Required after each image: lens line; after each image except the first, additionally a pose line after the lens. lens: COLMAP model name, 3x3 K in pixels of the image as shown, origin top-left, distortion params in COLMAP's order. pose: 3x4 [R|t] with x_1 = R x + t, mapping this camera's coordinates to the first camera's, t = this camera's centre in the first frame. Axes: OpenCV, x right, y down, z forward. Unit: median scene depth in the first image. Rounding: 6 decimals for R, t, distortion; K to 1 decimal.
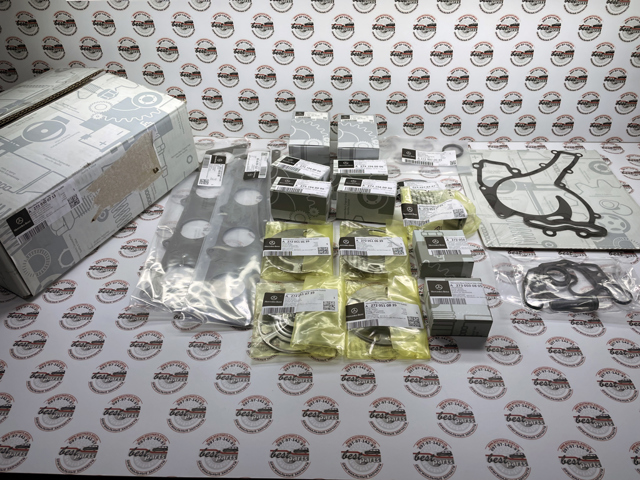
lens RADIAL K [[482.8, 0, 320.0], [0, 482.8, 240.0], [0, 0, 1]] dist [0.093118, -0.122749]
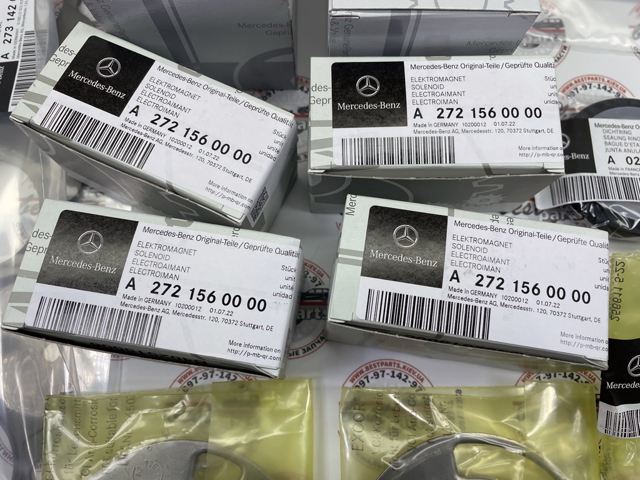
lens RADIAL K [[488.2, 0, 320.0], [0, 488.2, 240.0], [0, 0, 1]] dist [0.004229, 0.001703]
pose [[0.999569, -0.026378, 0.012858, 0.028371], [0.012882, 0.788102, 0.615410, -0.244580], [-0.026367, -0.614979, 0.788102, 0.808574]]
